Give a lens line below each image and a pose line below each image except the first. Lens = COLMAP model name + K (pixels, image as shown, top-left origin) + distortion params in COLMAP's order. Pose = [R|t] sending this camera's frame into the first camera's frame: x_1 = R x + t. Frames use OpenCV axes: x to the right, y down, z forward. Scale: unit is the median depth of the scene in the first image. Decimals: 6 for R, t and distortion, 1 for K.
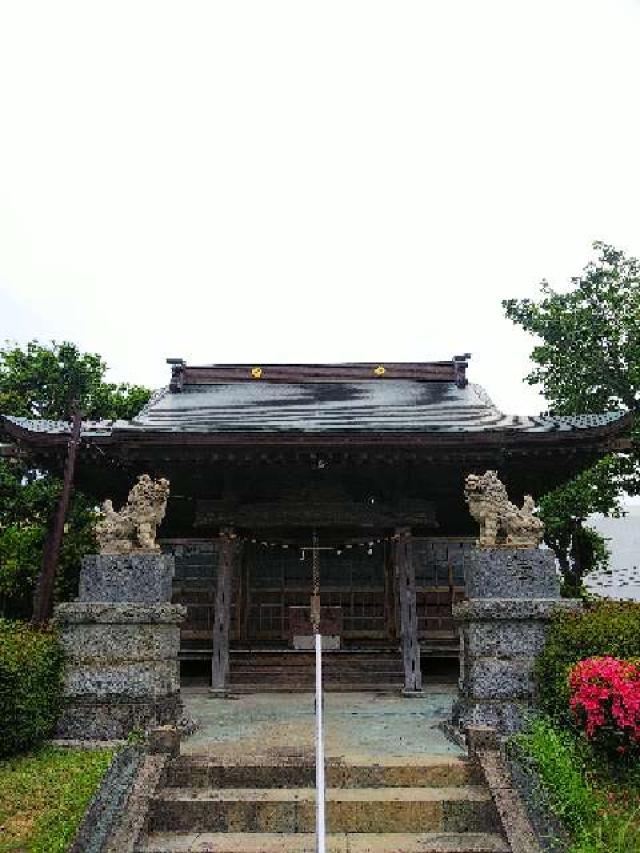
lens RADIAL K [[540.9, 0, 310.2], [0, 540.9, 423.5], [0, 0, 1]] dist [0.006859, 0.000396]
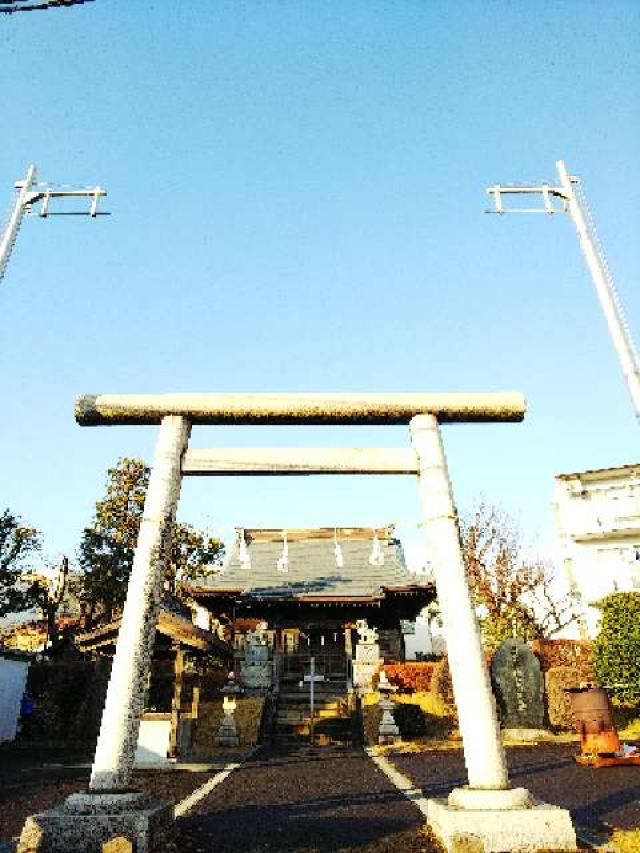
lens RADIAL K [[537.4, 0, 320.0], [0, 537.4, 426.5], [0, 0, 1]] dist [0.001469, -0.000127]
pose [[0.999947, 0.000763, 0.010266, 0.020189], [0.000219, 0.995440, -0.095393, -0.552017], [-0.010292, 0.095390, 0.995387, -1.712864]]
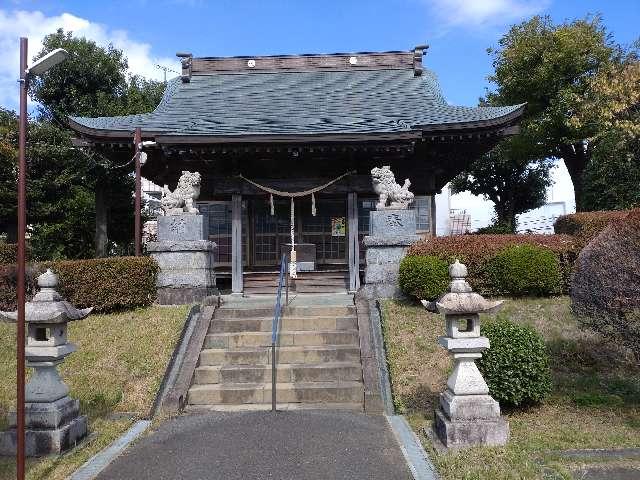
lens RADIAL K [[524.0, 0, 320.0], [0, 524.0, 240.0], [0, 0, 1]] dist [0.090591, 0.001173]
pose [[0.999859, -0.015743, 0.005863, 0.075407], [0.013243, 0.953372, 0.301506, -0.137441], [-0.010336, -0.301386, 0.953446, -0.472613]]
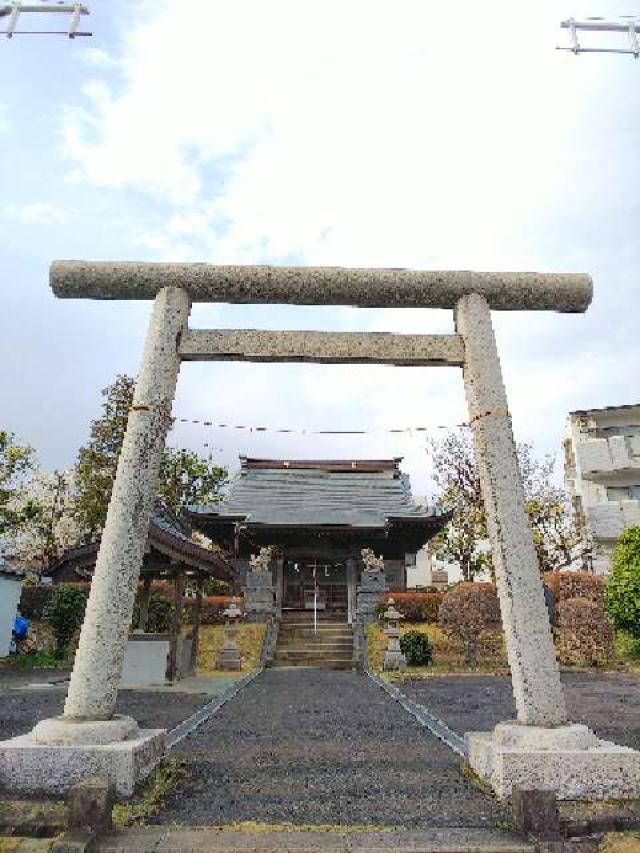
lens RADIAL K [[540.9, 0, 320.2], [0, 540.9, 414.0], [0, 0, 1]] dist [0.002733, 0.000446]
pose [[0.999736, 0.022069, 0.006469, -0.004035], [-0.022047, 0.999751, -0.003455, -0.493113], [-0.006543, 0.003312, 0.999973, -1.591348]]
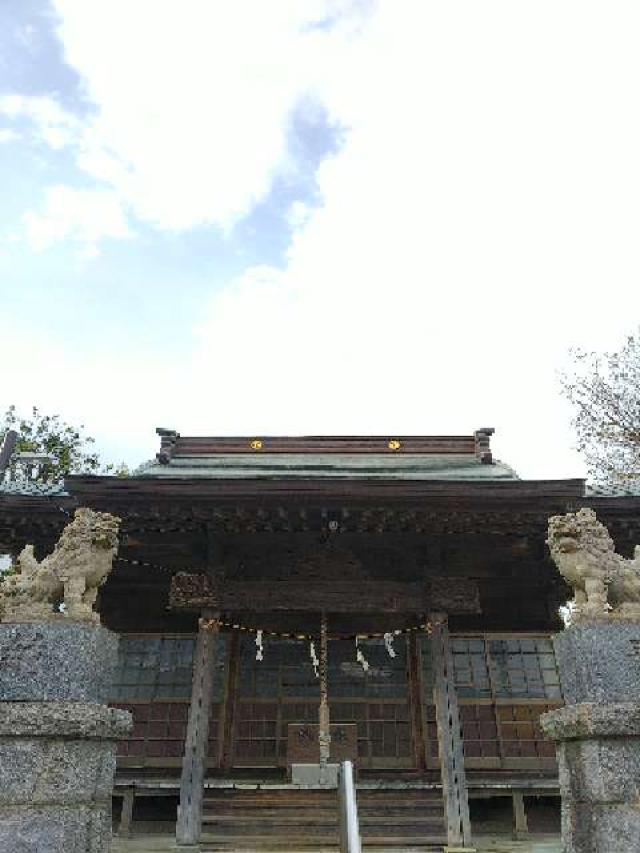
lens RADIAL K [[540.2, 0, 320.0], [0, 540.2, 426.5], [0, 0, 1]] dist [-0.005817, -0.032205]
pose [[0.999747, 0.018352, 0.013021, -0.011935], [-0.015563, 0.981869, -0.188923, 0.083467], [-0.016252, 0.188672, 0.981906, 0.212666]]
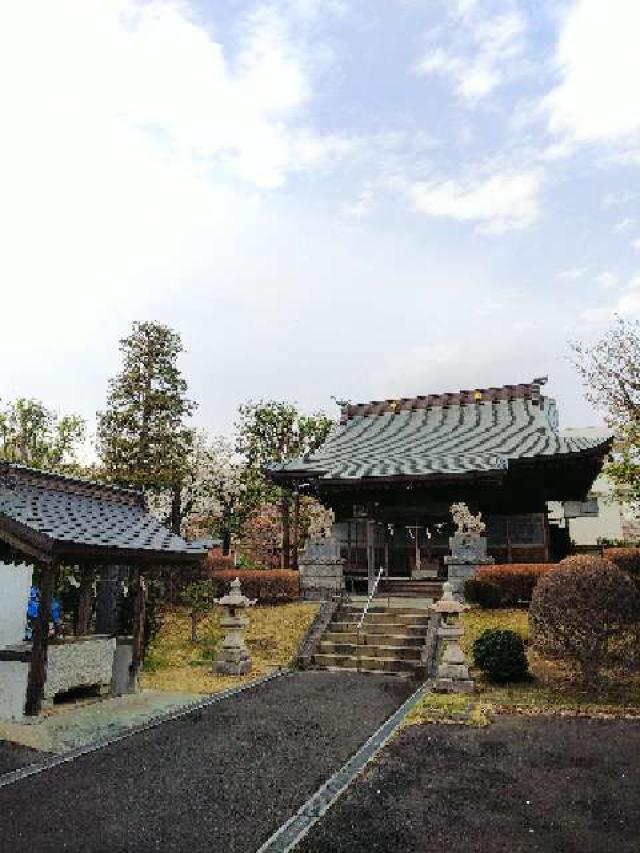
lens RADIAL K [[540.9, 0, 310.2], [0, 540.9, 423.5], [0, 0, 1]] dist [0.006859, 0.000396]
pose [[0.930674, -0.085627, -0.355687, 0.411848], [0.121536, 0.989372, 0.079828, -0.365085], [0.345071, -0.117523, 0.931190, -0.968853]]
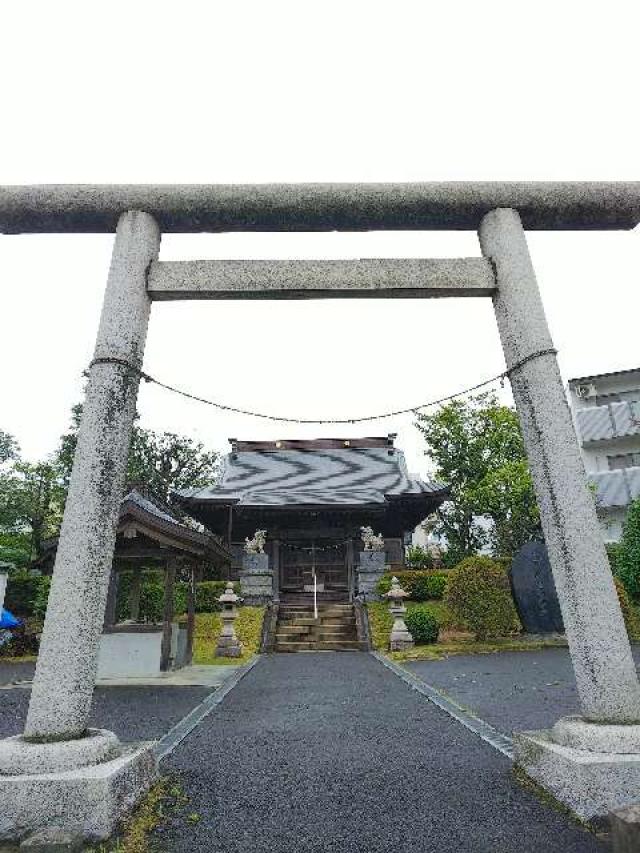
lens RADIAL K [[540.9, 0, 310.2], [0, 540.9, 423.5], [0, 0, 1]] dist [0.006859, 0.000396]
pose [[0.999796, -0.017289, 0.010422, -0.019491], [0.016821, 0.998914, 0.043450, -0.456803], [-0.011162, -0.043266, 0.999001, -1.485232]]
